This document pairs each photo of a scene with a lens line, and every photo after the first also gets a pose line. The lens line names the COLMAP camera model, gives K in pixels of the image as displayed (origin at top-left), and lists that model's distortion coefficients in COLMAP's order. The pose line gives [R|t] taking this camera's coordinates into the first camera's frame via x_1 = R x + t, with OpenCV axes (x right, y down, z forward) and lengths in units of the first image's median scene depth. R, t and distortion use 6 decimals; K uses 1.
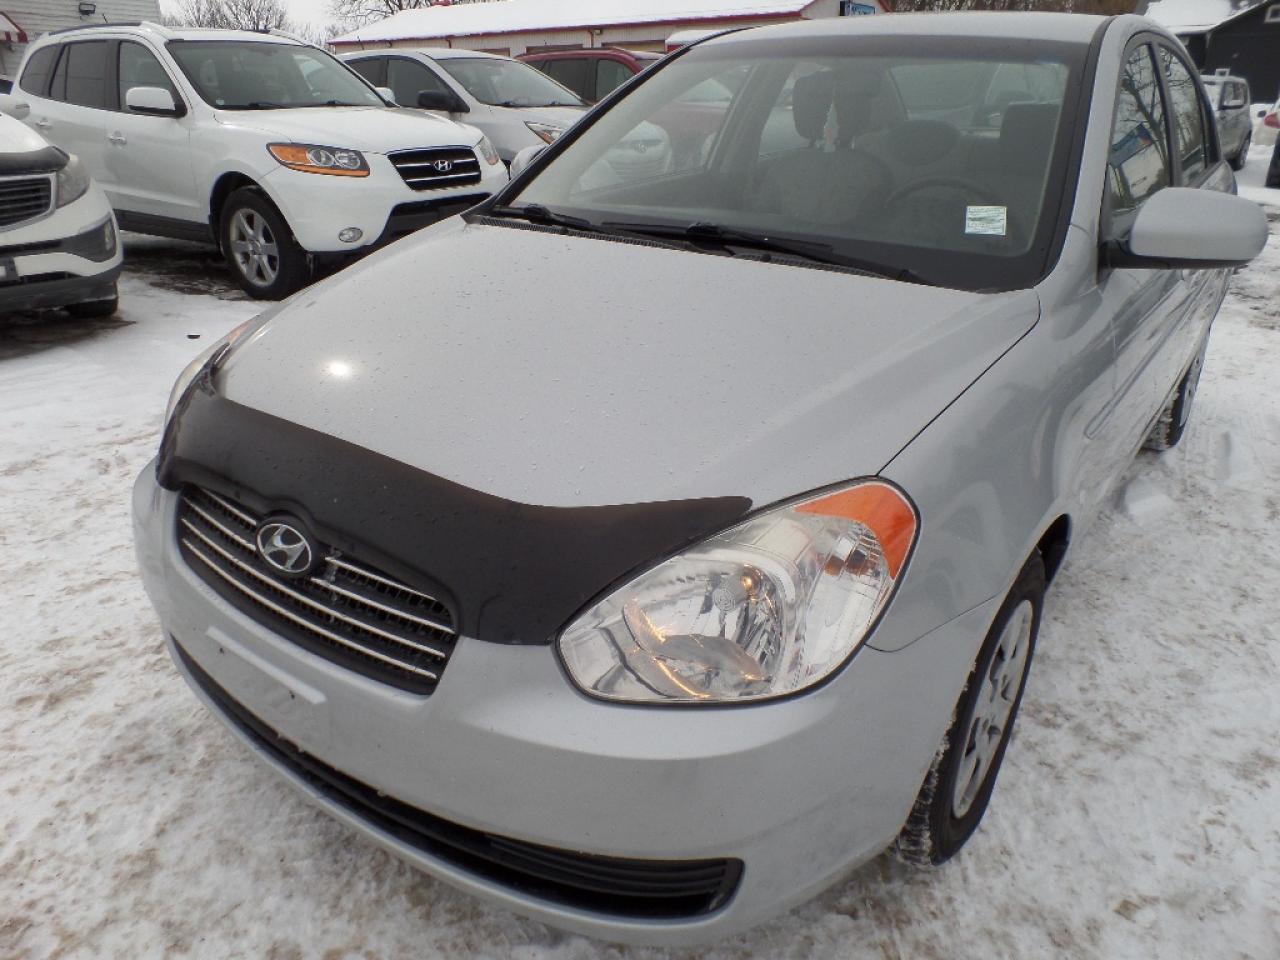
lens RADIAL K [[891.1, 0, 643.2], [0, 891.1, 488.0], [0, 0, 1]] dist [0.002488, 0.002273]
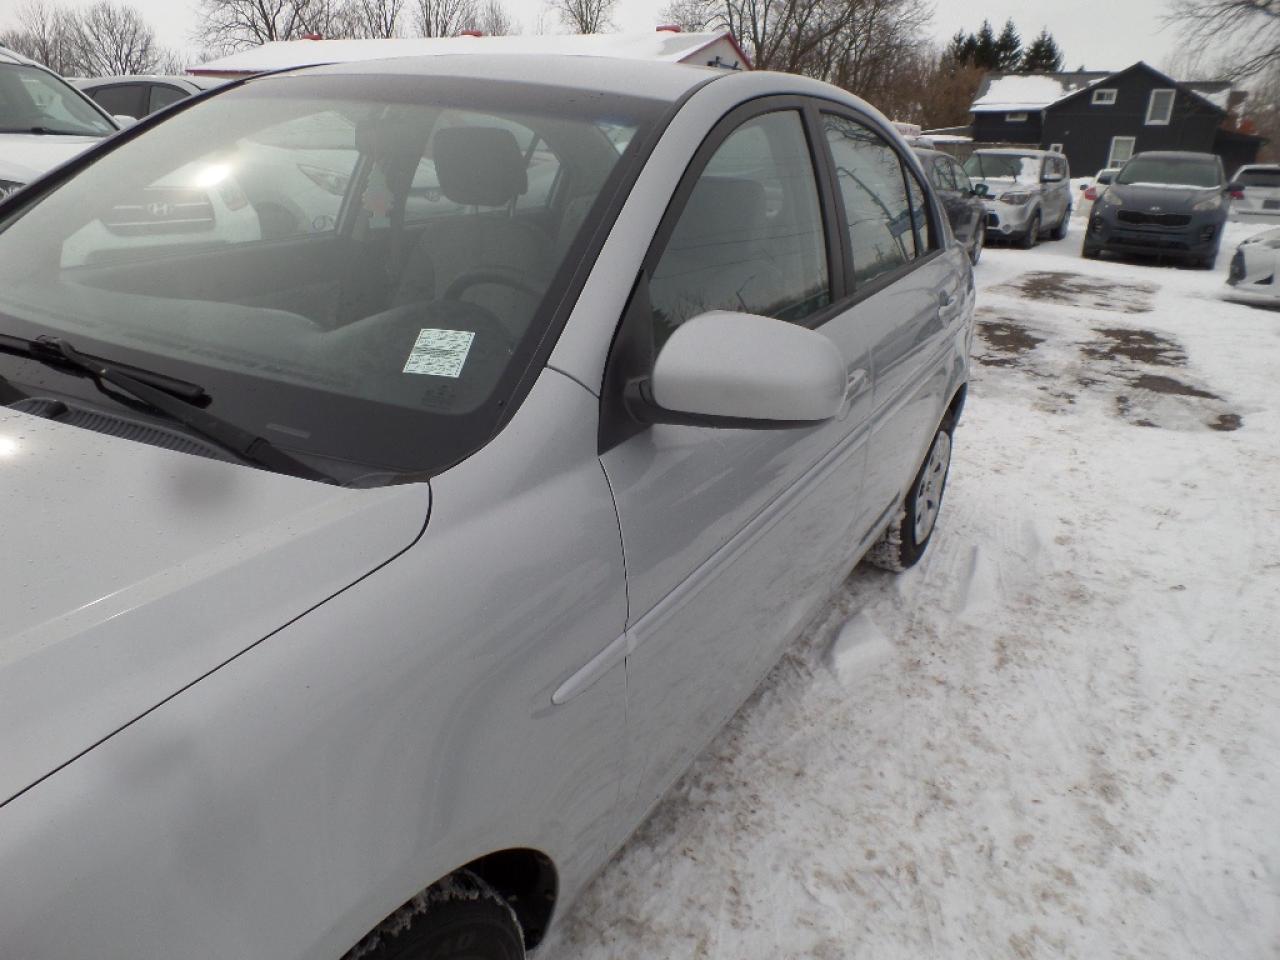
lens RADIAL K [[891.1, 0, 643.2], [0, 891.1, 488.0], [0, 0, 1]] dist [0.002488, 0.002273]
pose [[0.992163, 0.001731, 0.124939, 0.251694], [0.004014, 0.998946, -0.045719, -0.094834], [-0.124886, 0.045862, 0.991111, 0.186519]]
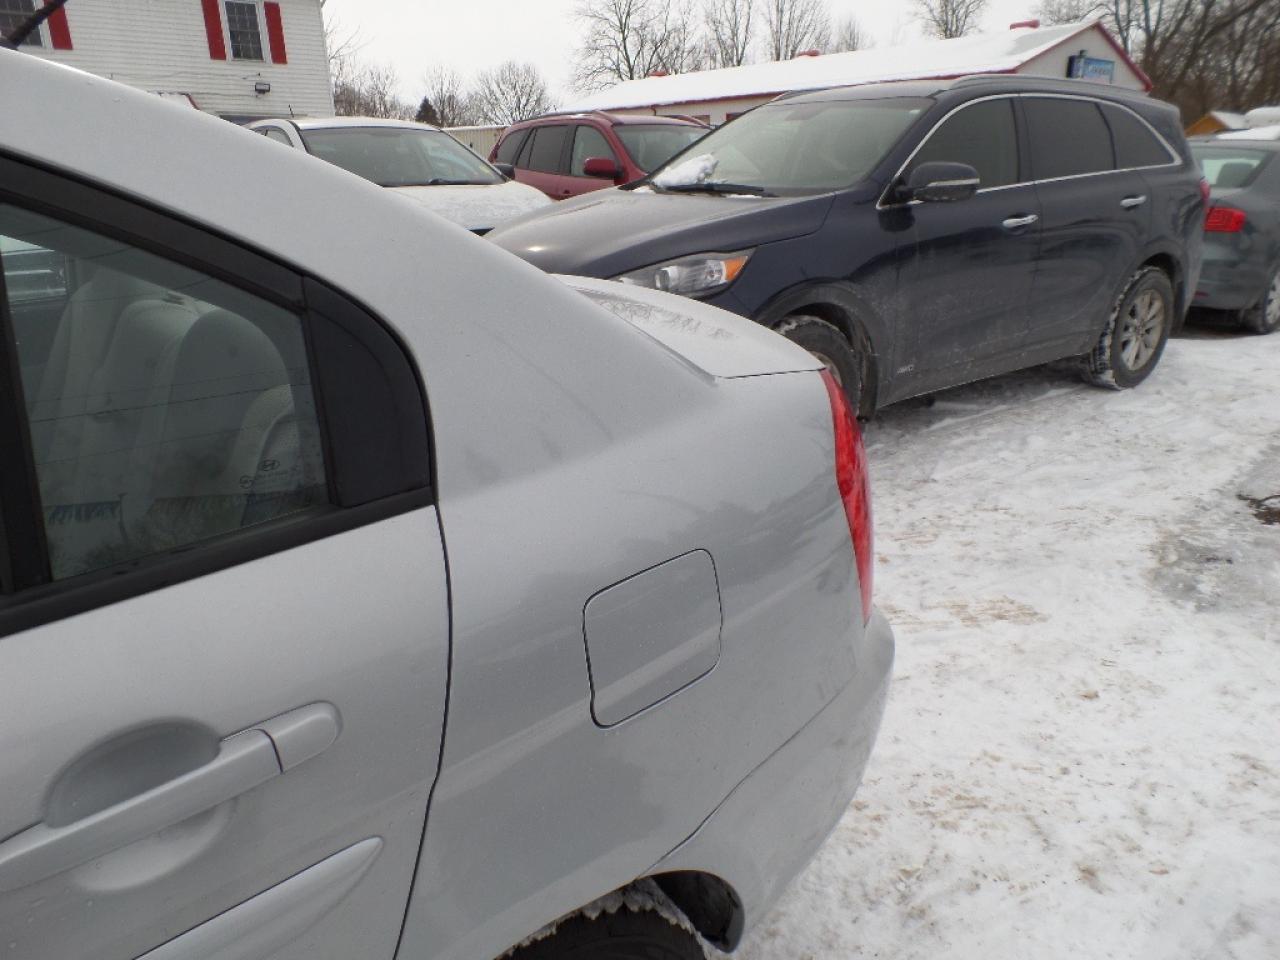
lens RADIAL K [[891.1, 0, 643.2], [0, 891.1, 488.0], [0, 0, 1]] dist [0.002488, 0.002273]
pose [[0.966094, 0.080951, -0.245172, 0.779337], [-0.096074, 0.994100, -0.050342, -0.366373], [0.239651, 0.072190, 0.968172, 0.786457]]
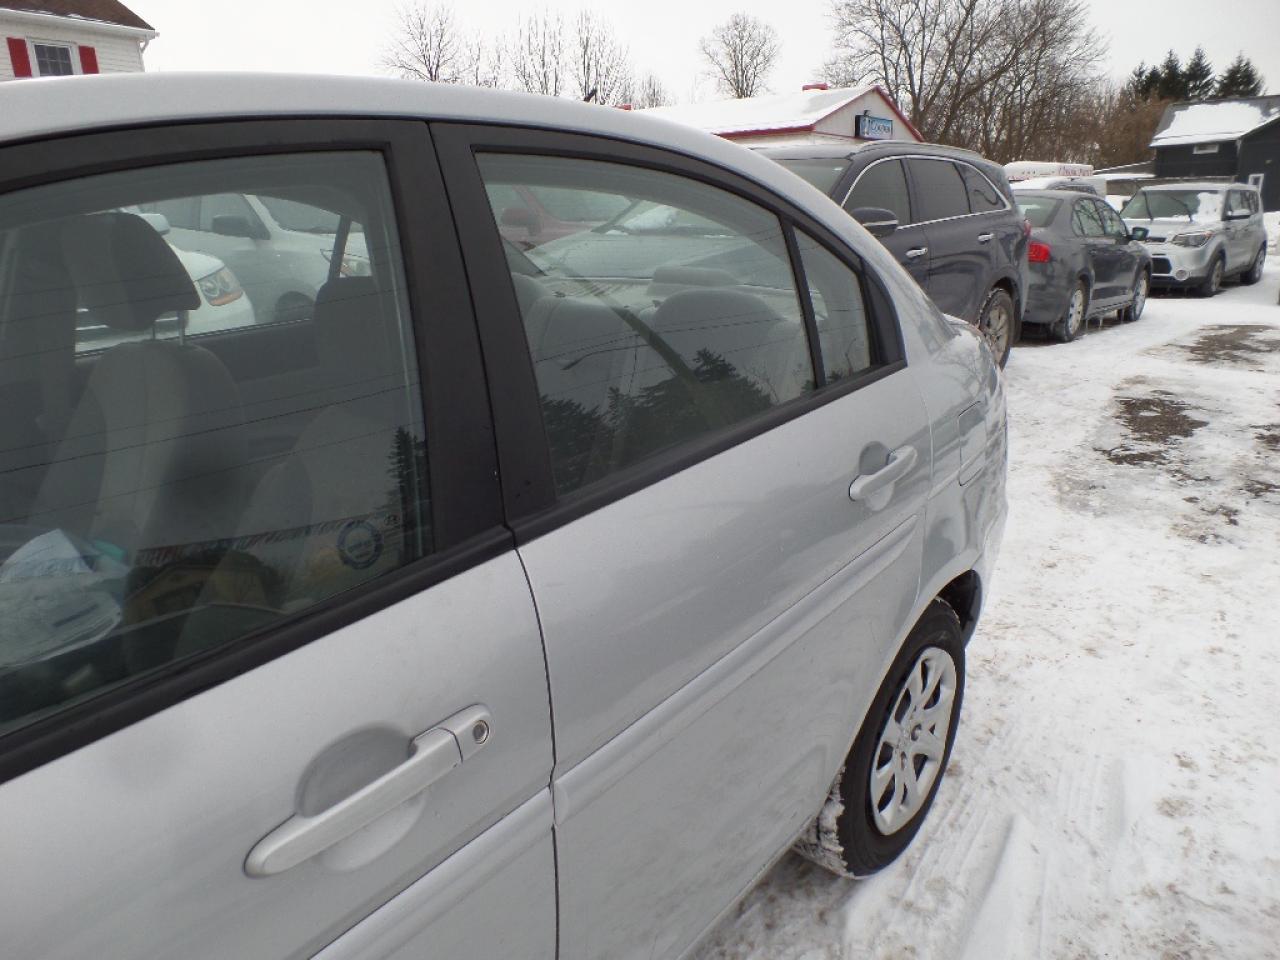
lens RADIAL K [[891.1, 0, 643.2], [0, 891.1, 488.0], [0, 0, 1]] dist [0.002488, 0.002273]
pose [[0.998350, 0.006309, -0.057073, 0.535537], [-0.012457, 0.994069, -0.108032, -0.237988], [0.056053, 0.108565, 0.992508, 0.491471]]
